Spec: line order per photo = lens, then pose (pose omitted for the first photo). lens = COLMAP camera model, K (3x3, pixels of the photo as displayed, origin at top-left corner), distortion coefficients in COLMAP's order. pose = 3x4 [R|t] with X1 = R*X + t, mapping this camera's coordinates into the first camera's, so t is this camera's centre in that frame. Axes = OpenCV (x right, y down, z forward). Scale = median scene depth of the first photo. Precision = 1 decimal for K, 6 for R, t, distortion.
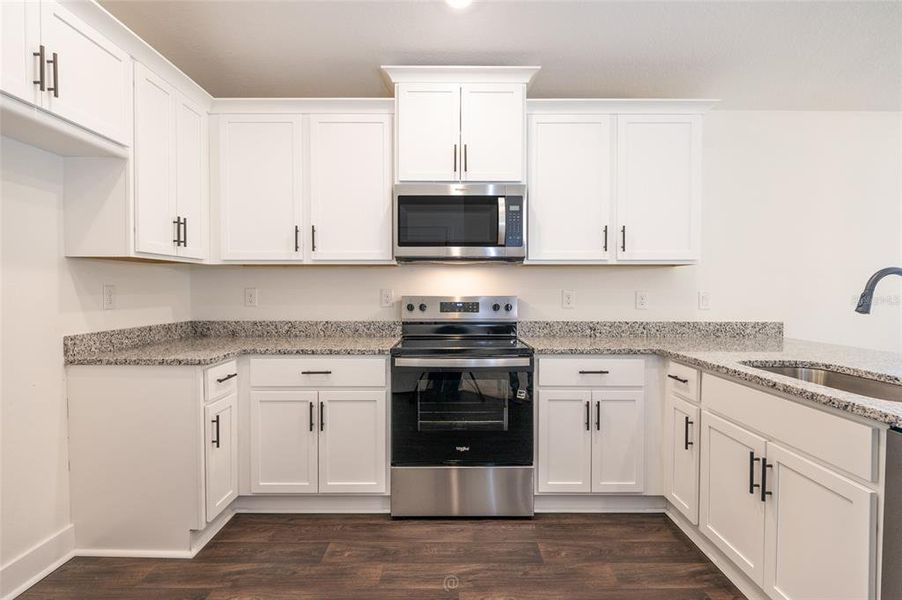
lens RADIAL K [[433.6, 0, 449.5], [0, 433.6, 297.4], [0, 0, 1]] dist [-0.005749, -0.000952]
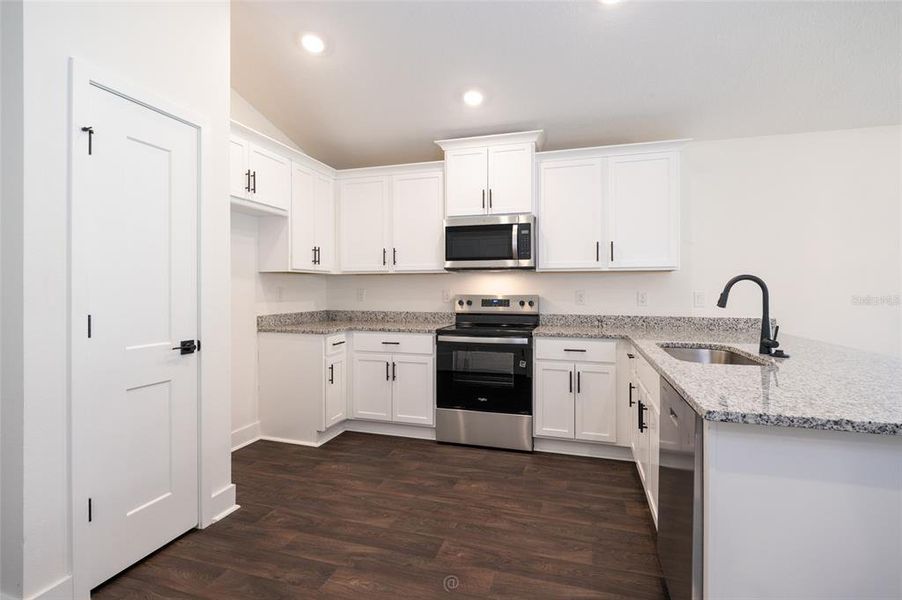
lens RADIAL K [[416.4, 0, 458.4], [0, 416.4, 290.8], [0, 0, 1]] dist [-0.003210, 0.000184]
pose [[0.959402, 0.000942, -0.282040, 0.324589], [-0.005085, 0.999890, -0.013957, 0.003495], [0.281996, 0.014824, 0.959301, -0.348658]]
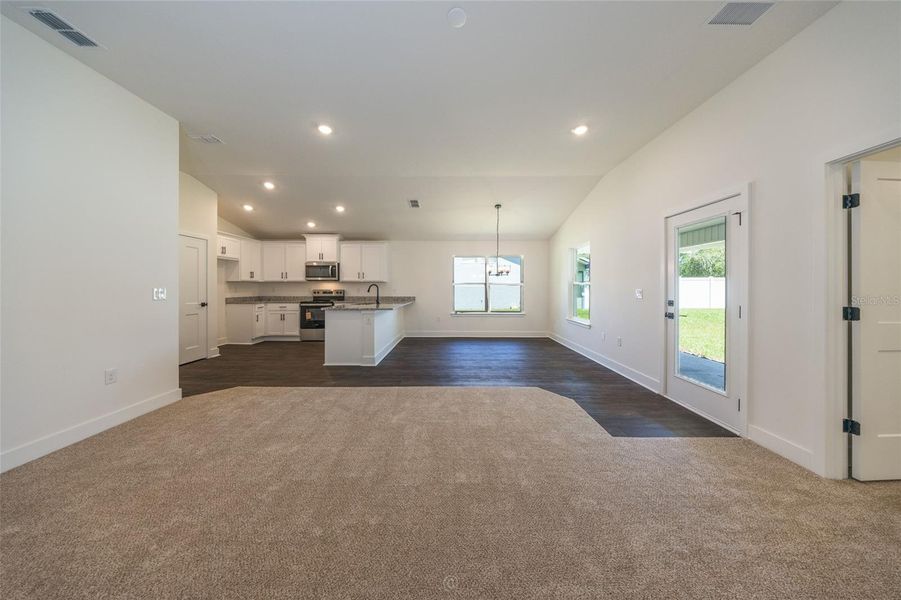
lens RADIAL K [[263.8, 0, 455.5], [0, 263.8, 286.7], [0, 0, 1]] dist [-0.007036, -0.000096]
pose [[0.999988, 0.000090, 0.004799, 1.308541], [0.000016, 0.999756, -0.022071, 0.025299], [-0.004800, 0.022070, 0.999745, -1.529320]]
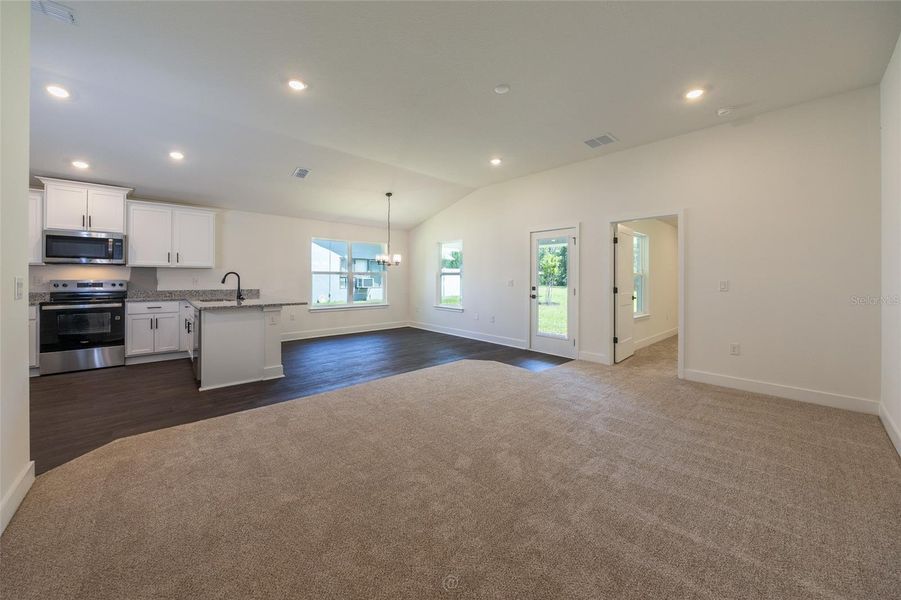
lens RADIAL K [[319.0, 0, 441.2], [0, 319.0, 276.8], [0, 0, 1]] dist [-0.014553, 0.000015]
pose [[0.740564, 0.004752, 0.671969, 0.311835], [0.007723, 0.999849, -0.015582, 0.022452], [-0.671942, 0.016729, 0.740415, -1.552484]]
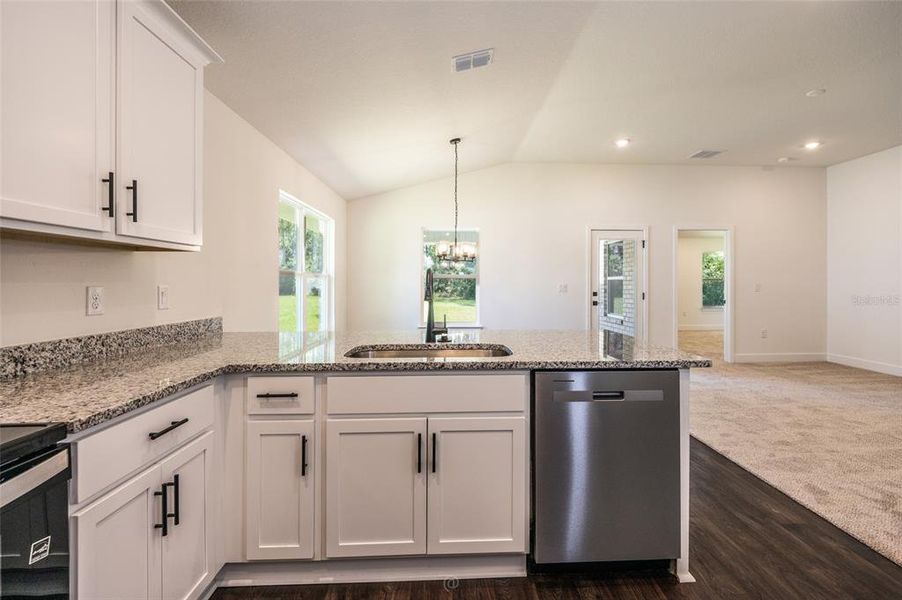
lens RADIAL K [[416.4, 0, 471.6], [0, 416.4, 283.8], [0, 0, 1]] dist [-0.003210, 0.000184]
pose [[-0.056192, -0.004292, 0.998411, -0.222403], [0.015983, 0.999859, 0.005197, -0.014394], [-0.998292, 0.016249, -0.056116, 0.580632]]
